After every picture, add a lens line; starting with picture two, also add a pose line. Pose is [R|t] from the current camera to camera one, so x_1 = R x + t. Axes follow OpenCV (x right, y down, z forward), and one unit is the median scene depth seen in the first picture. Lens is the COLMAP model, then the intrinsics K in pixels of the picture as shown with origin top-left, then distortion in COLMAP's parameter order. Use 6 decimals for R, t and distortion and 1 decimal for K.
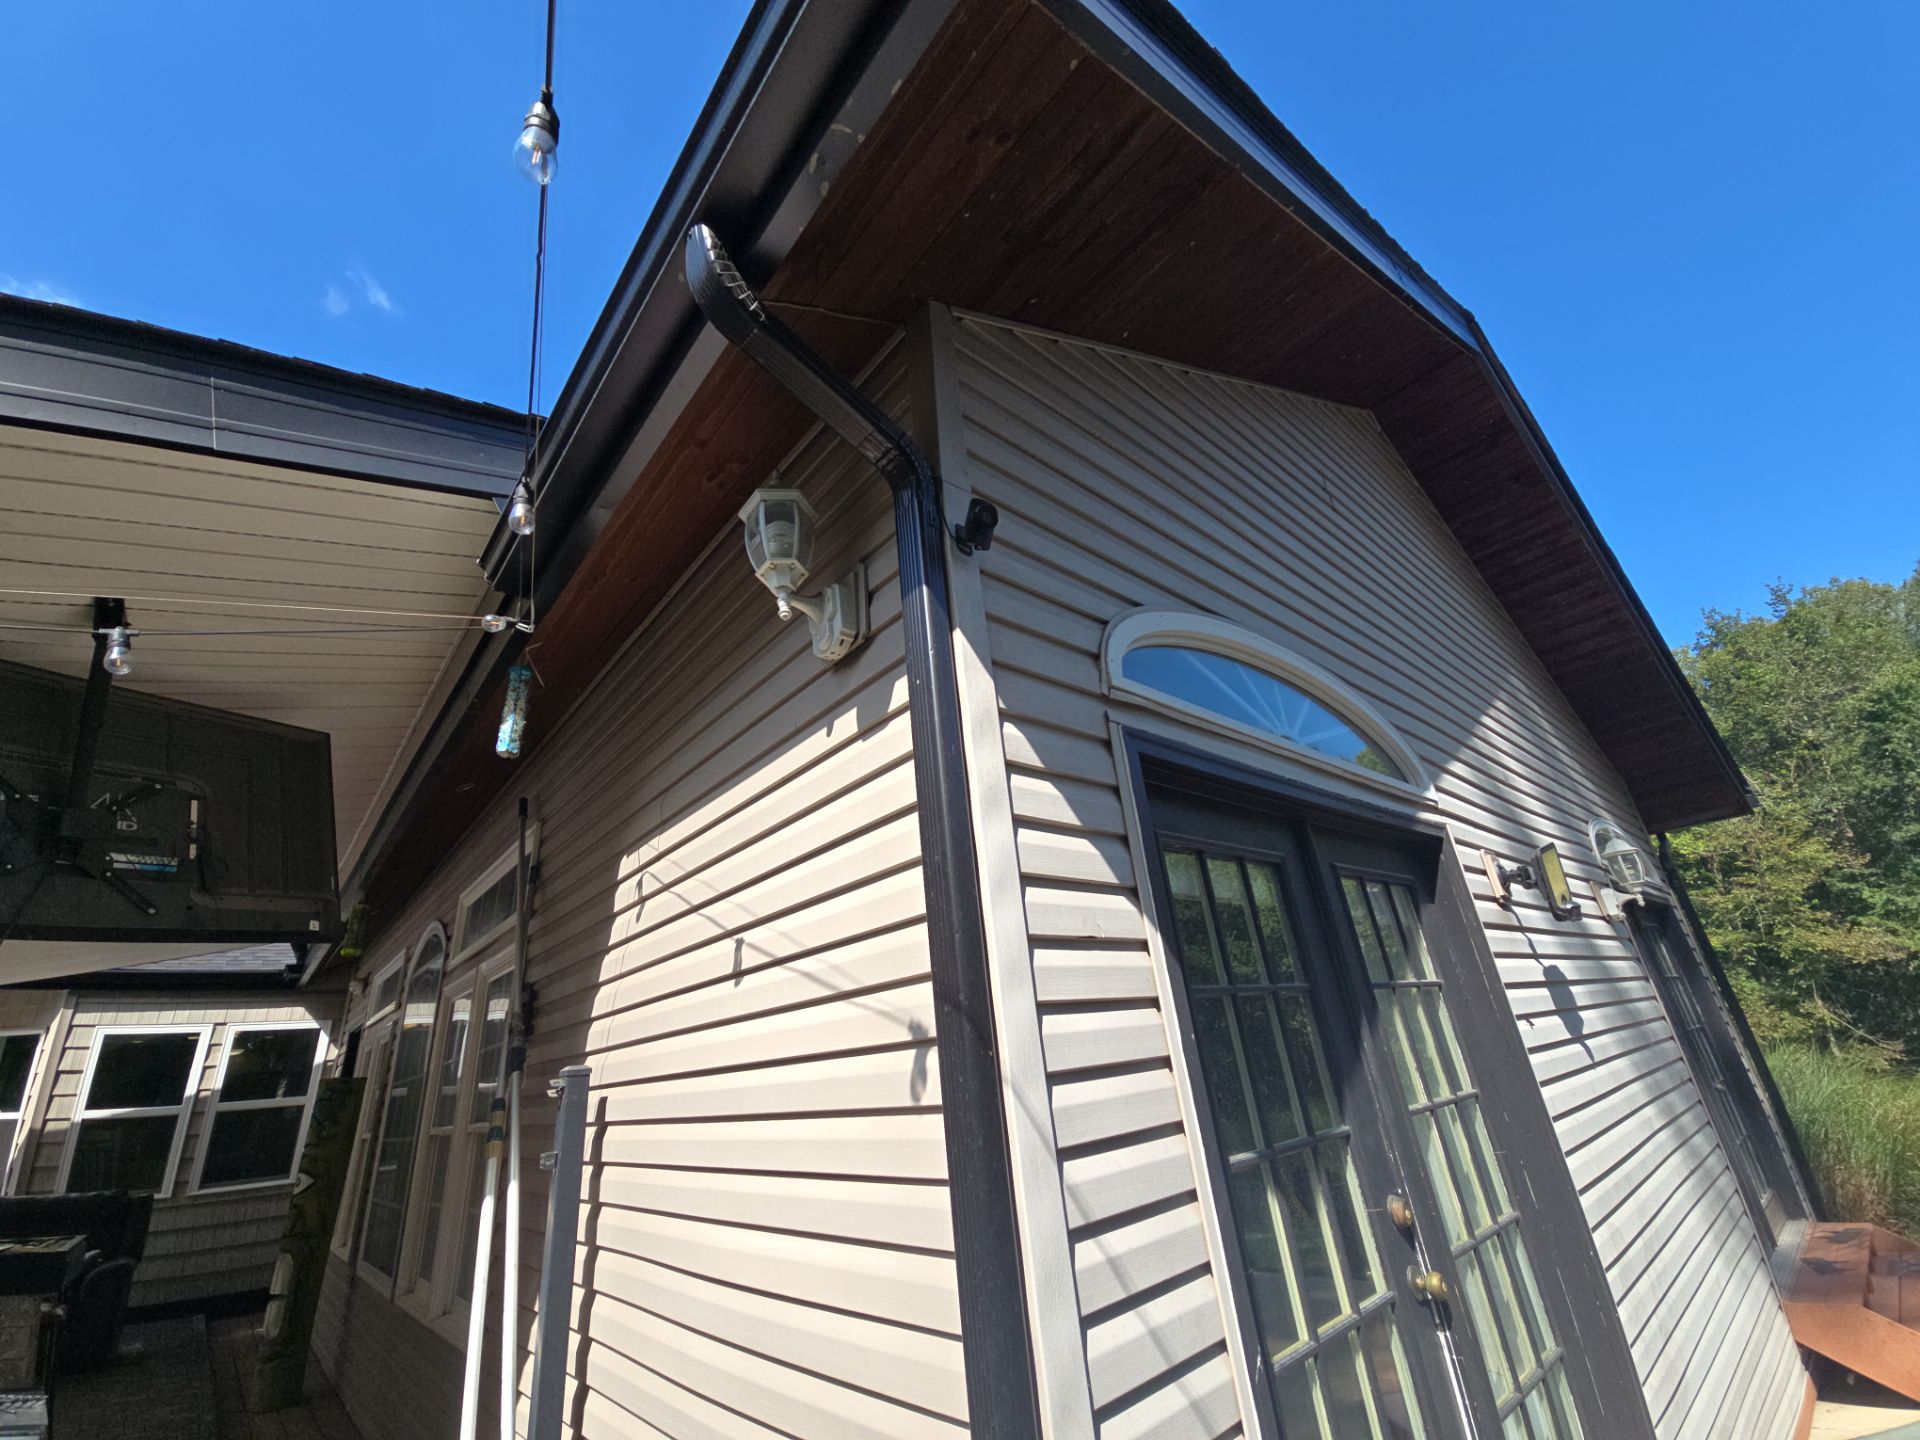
lens RADIAL K [[778.8, 0, 970.0], [0, 778.8, 703.6], [0, 0, 1]] dist [0.000322, -0.007576]
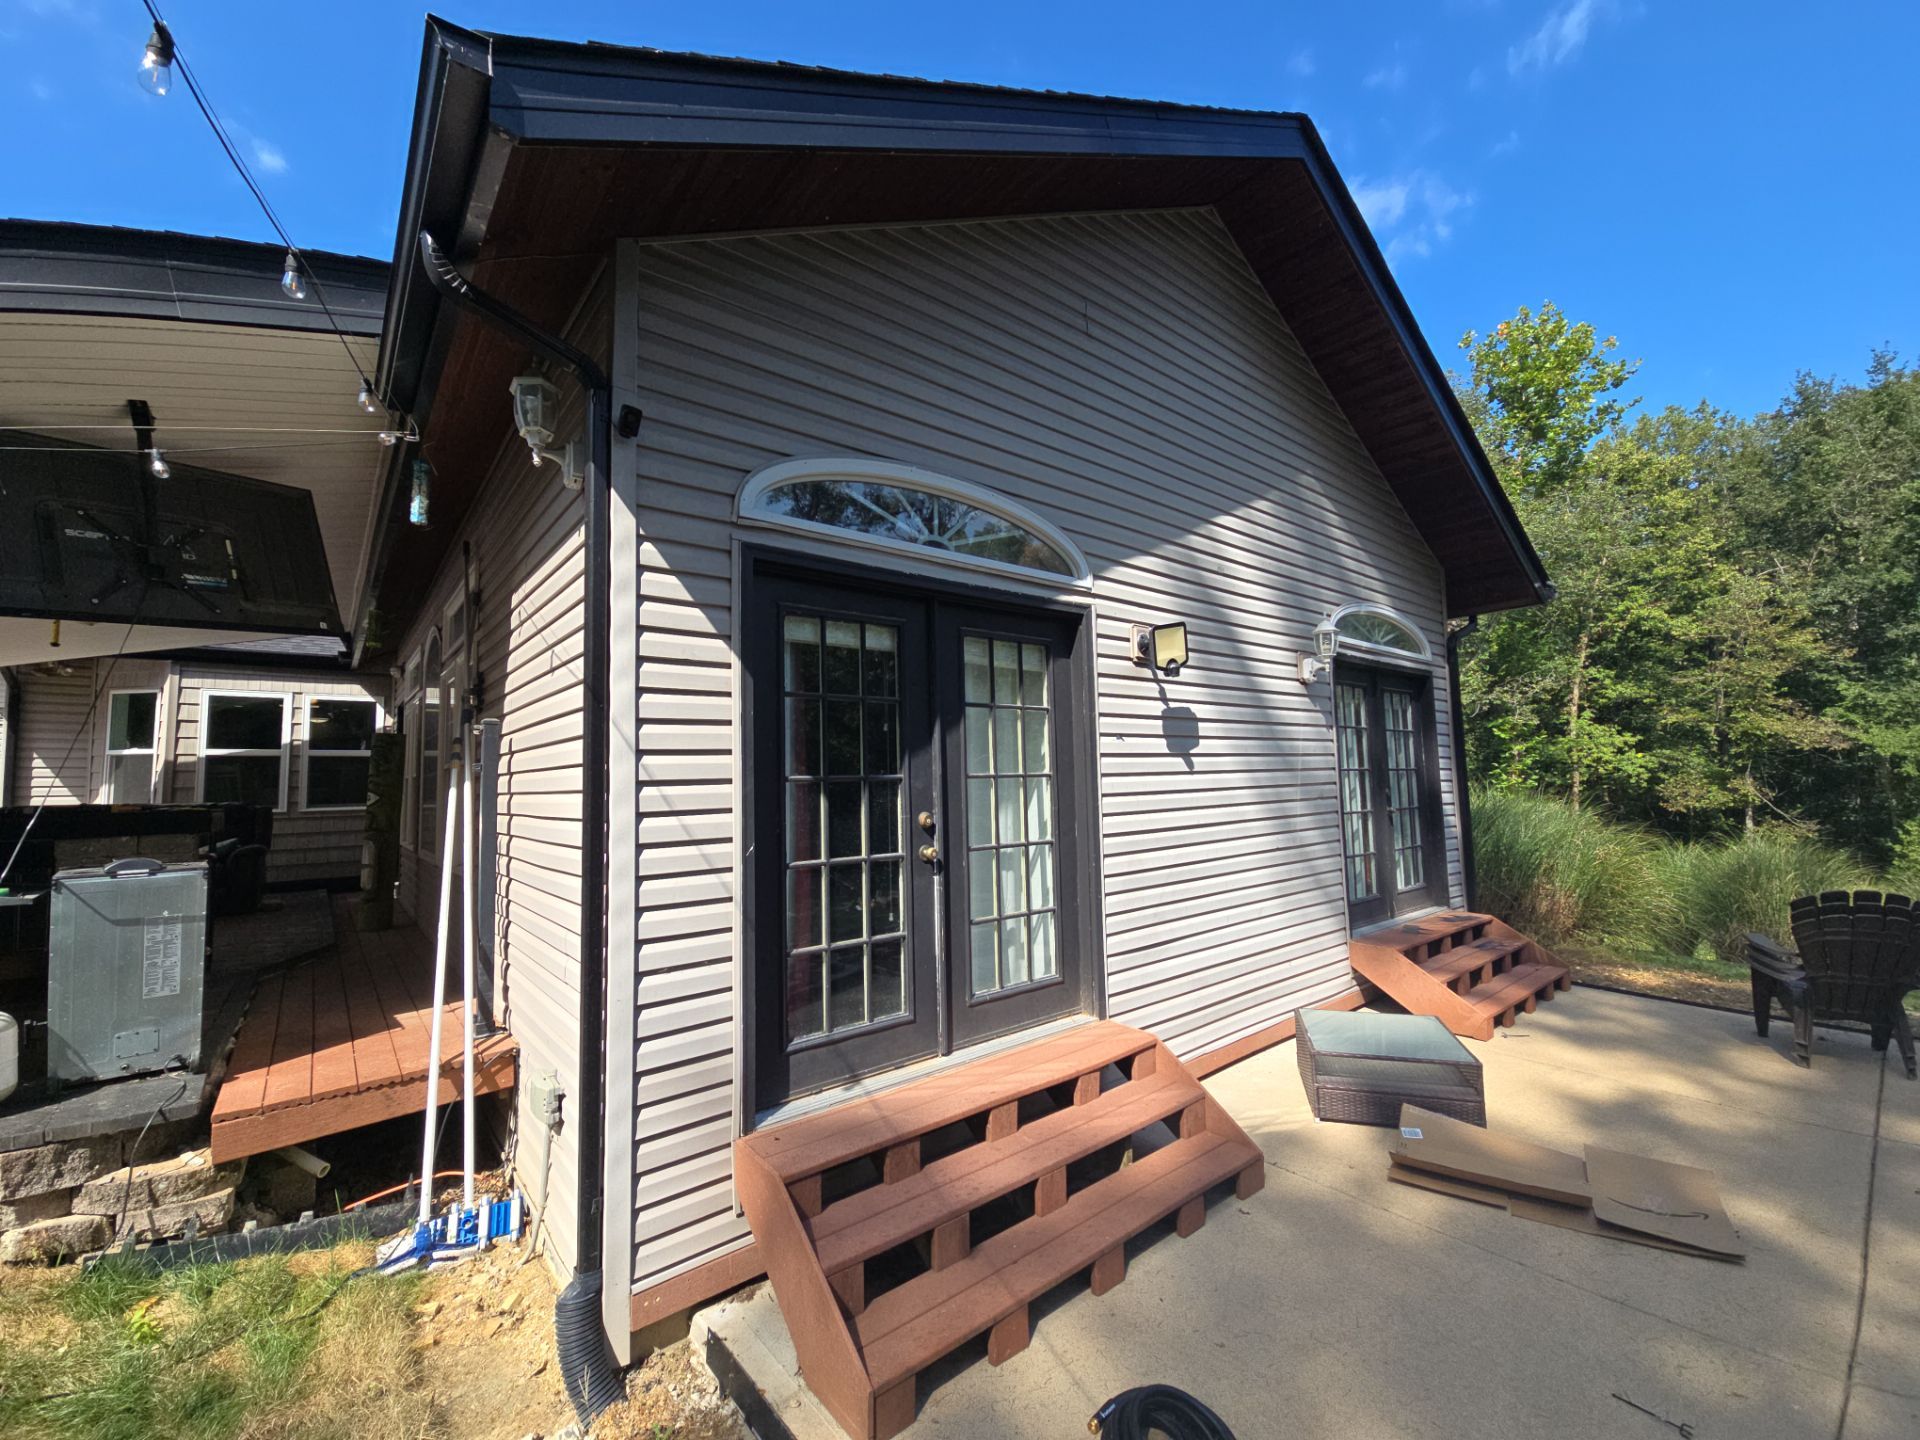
lens RADIAL K [[778.8, 0, 950.9], [0, 778.8, 705.2], [0, 0, 1]] dist [0.000322, -0.007576]
pose [[0.996860, 0.068422, -0.039855, 0.241791], [-0.050994, 0.939786, 0.337938, -0.075841], [0.060578, -0.334844, 0.940324, -0.220691]]
